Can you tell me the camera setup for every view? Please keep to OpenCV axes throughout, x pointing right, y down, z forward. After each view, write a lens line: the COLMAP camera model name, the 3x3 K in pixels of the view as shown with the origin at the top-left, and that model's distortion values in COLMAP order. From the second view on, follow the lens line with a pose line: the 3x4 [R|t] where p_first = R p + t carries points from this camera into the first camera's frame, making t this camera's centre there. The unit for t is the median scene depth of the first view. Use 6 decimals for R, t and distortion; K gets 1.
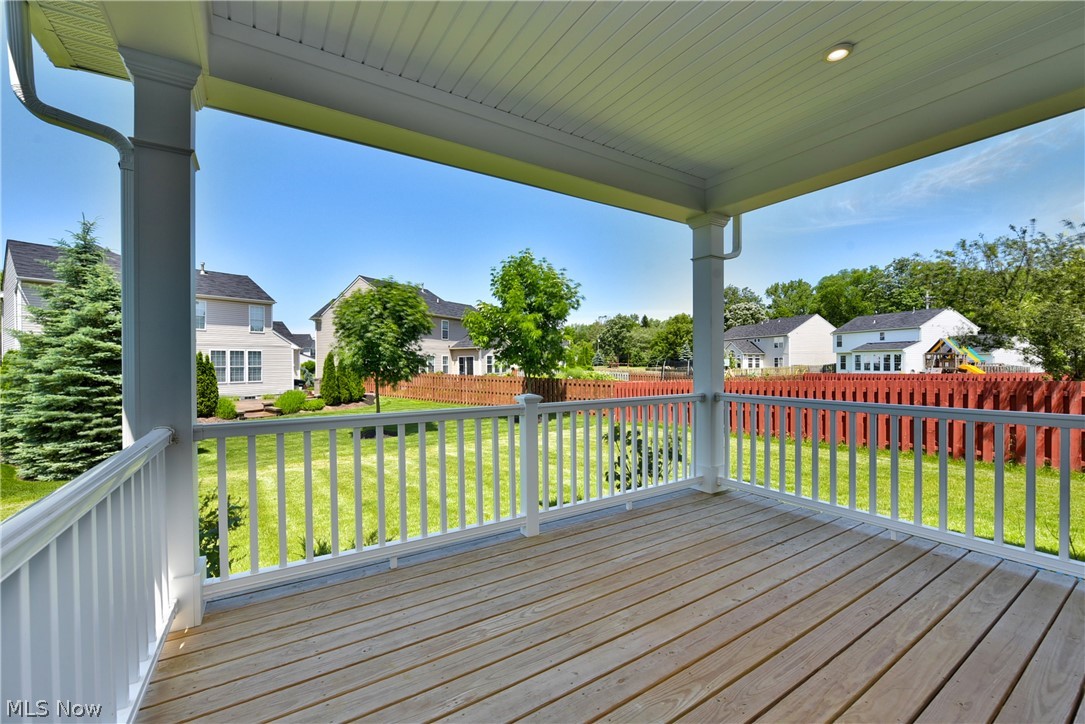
lens RADIAL K [[437.5, 0, 540.1], [0, 437.5, 367.3], [0, 0, 1]] dist [-0.010086, 0.000098]
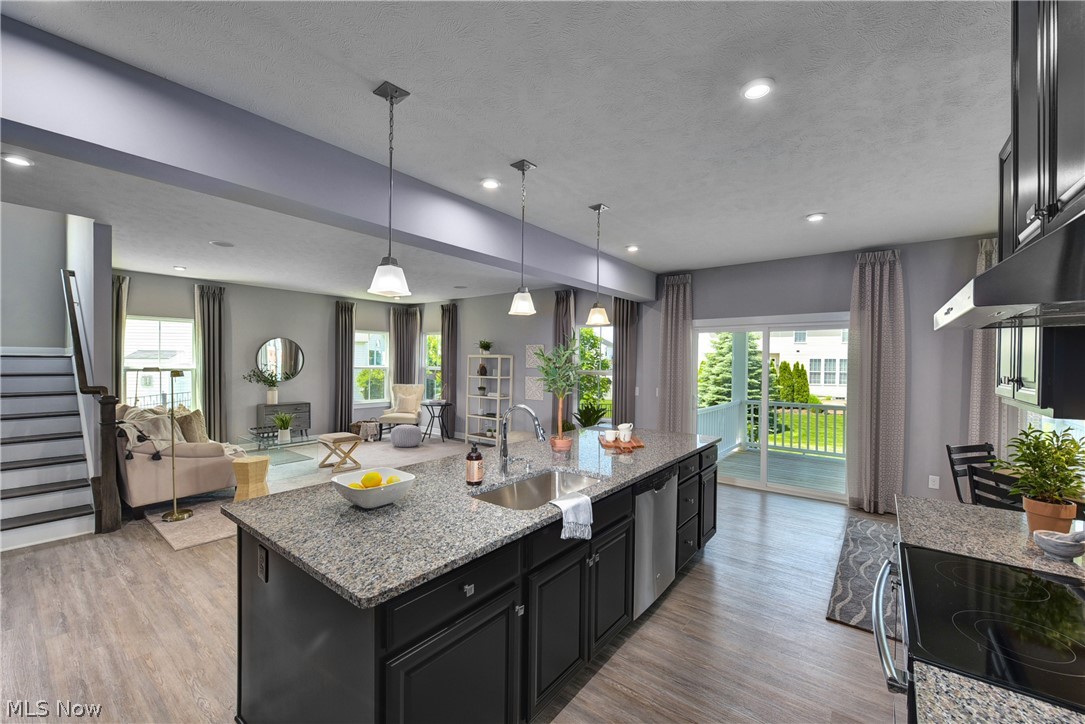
lens RADIAL K [[437.5, 0, 540.1], [0, 437.5, 367.3], [0, 0, 1]] dist [-0.010086, 0.000098]
pose [[0.330508, 0.018360, -0.943625, 0.421771], [-0.019887, 0.999724, 0.012486, -0.030202], [0.943594, 0.014639, 0.330782, -0.377684]]
